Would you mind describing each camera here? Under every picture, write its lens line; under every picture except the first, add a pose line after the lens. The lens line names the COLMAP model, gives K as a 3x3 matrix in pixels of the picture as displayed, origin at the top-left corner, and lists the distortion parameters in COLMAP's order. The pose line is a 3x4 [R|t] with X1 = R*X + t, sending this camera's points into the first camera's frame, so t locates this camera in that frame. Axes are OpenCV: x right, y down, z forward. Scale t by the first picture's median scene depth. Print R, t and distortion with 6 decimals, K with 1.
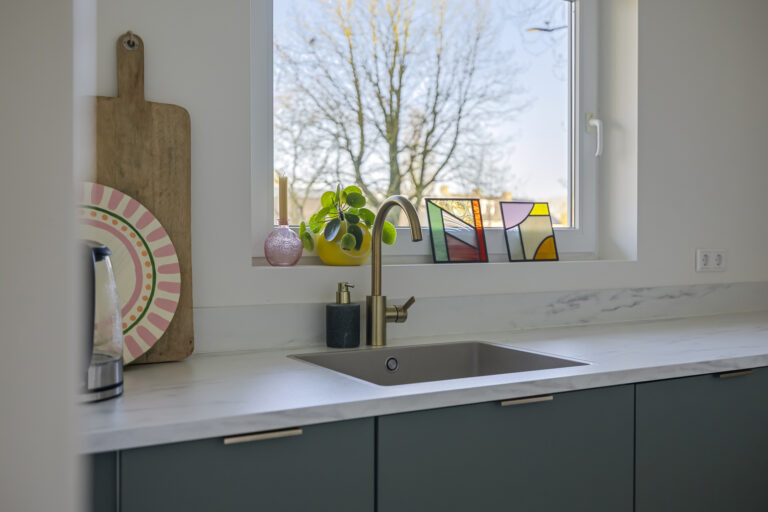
lens RADIAL K [[750.9, 0, 386.3], [0, 750.9, 242.9], [0, 0, 1]] dist [0.007768, 0.001376]
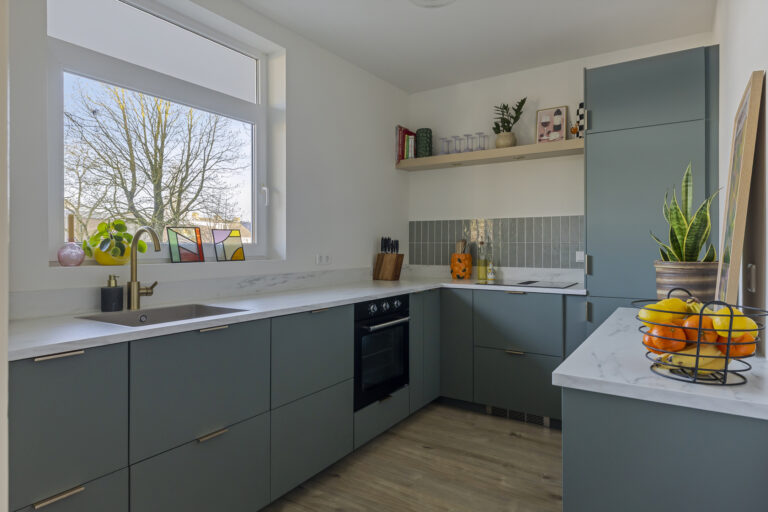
lens RADIAL K [[455.6, 0, 385.4], [0, 455.6, 248.1], [0, 0, 1]] dist [-0.000533, -0.000560]
pose [[0.891734, -0.004062, 0.452542, 0.023639], [0.005178, 0.999986, -0.001226, -0.004066], [-0.452531, 0.003437, 0.891742, -0.187400]]
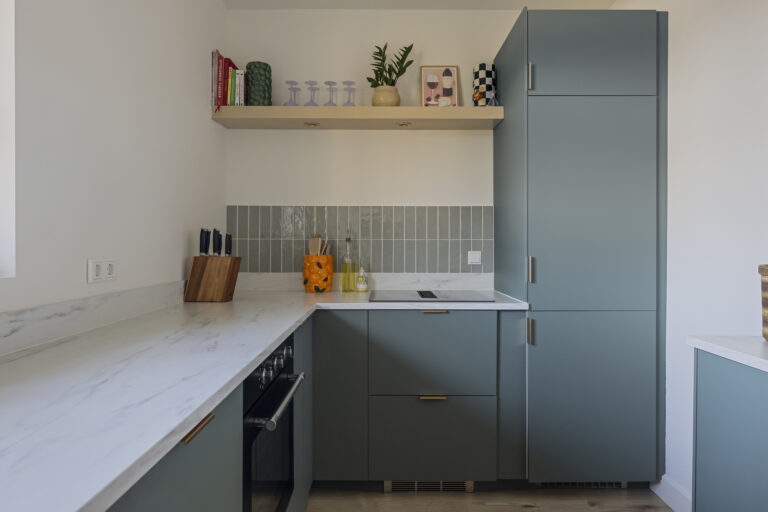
lens RADIAL K [[459.8, 0, 384.6], [0, 459.8, 246.9], [0, 0, 1]] dist [0.000210, 0.000452]
pose [[0.502270, -0.005547, 0.864693, 0.103779], [0.004574, 0.999982, 0.003758, -0.008107], [-0.864699, 0.002067, 0.502286, 0.400988]]
